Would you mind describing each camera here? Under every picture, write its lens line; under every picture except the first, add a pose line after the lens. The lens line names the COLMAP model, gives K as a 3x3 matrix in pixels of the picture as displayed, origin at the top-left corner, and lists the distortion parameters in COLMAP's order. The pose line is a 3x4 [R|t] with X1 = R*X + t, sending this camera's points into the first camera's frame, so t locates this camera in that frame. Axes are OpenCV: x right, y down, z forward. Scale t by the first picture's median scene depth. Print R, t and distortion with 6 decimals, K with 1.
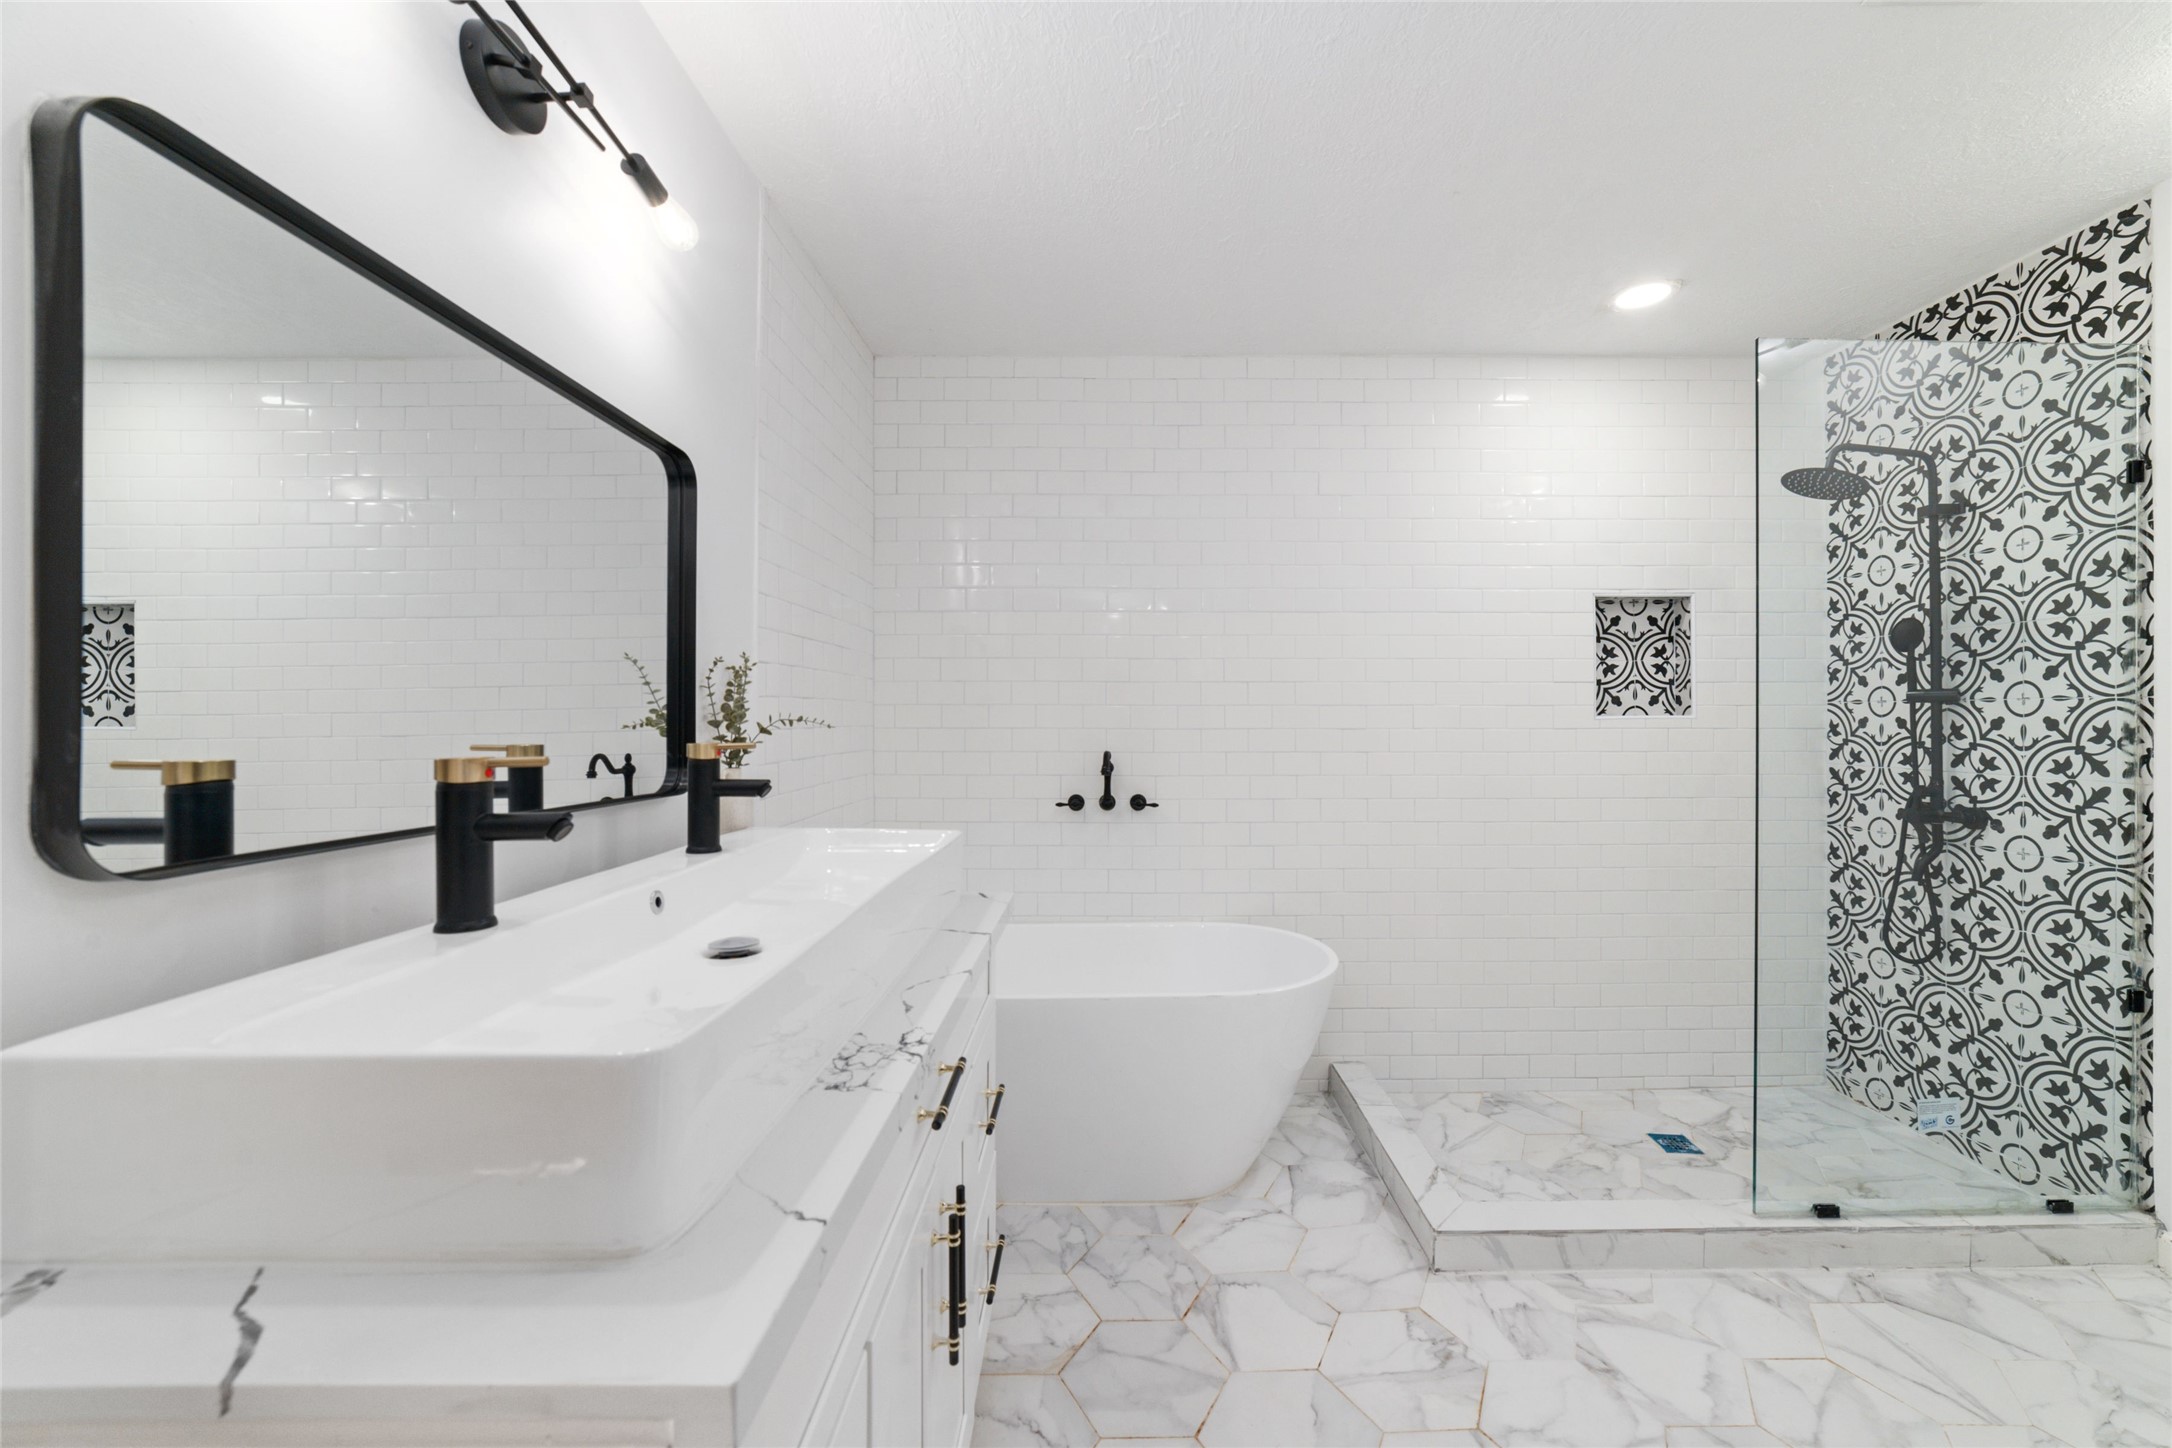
lens RADIAL K [[832.0, 0, 1095.9], [0, 832.0, 706.1], [0, 0, 1]] dist [-0.019391, 0.003201]
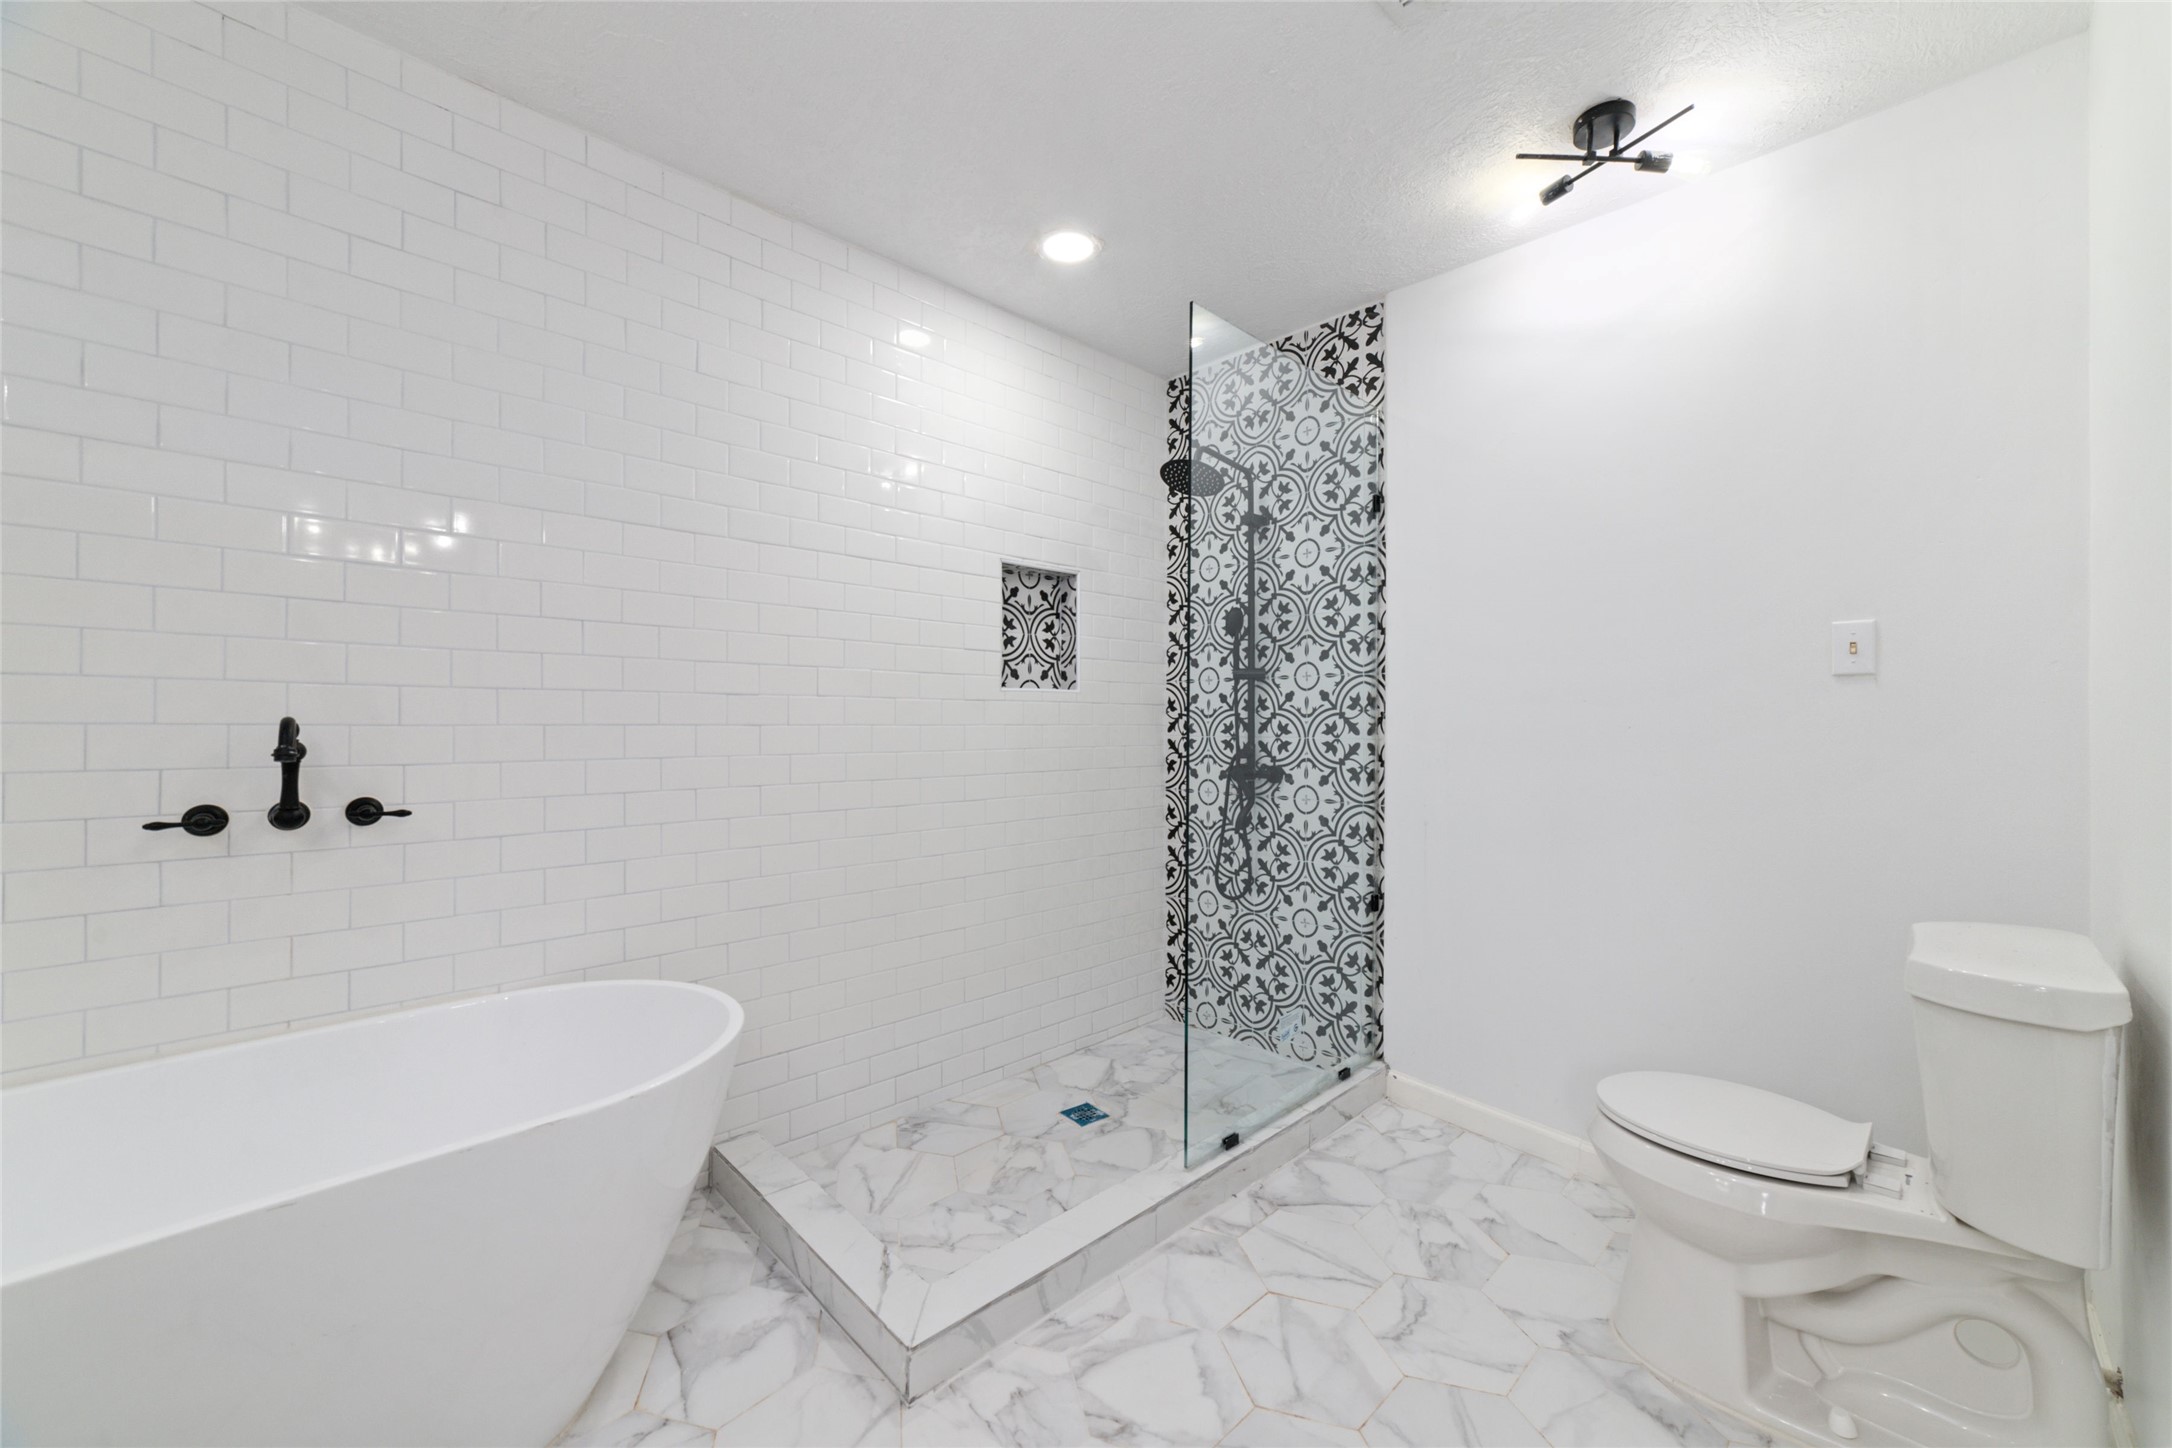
lens RADIAL K [[832.0, 0, 1102.1], [0, 832.0, 729.6], [0, 0, 1]] dist [-0.019391, 0.003201]
pose [[0.699969, 0.001625, 0.714171, 0.003919], [-0.015820, 0.999787, 0.013231, 0.057018], [-0.713998, -0.020560, 0.699846, 0.307088]]
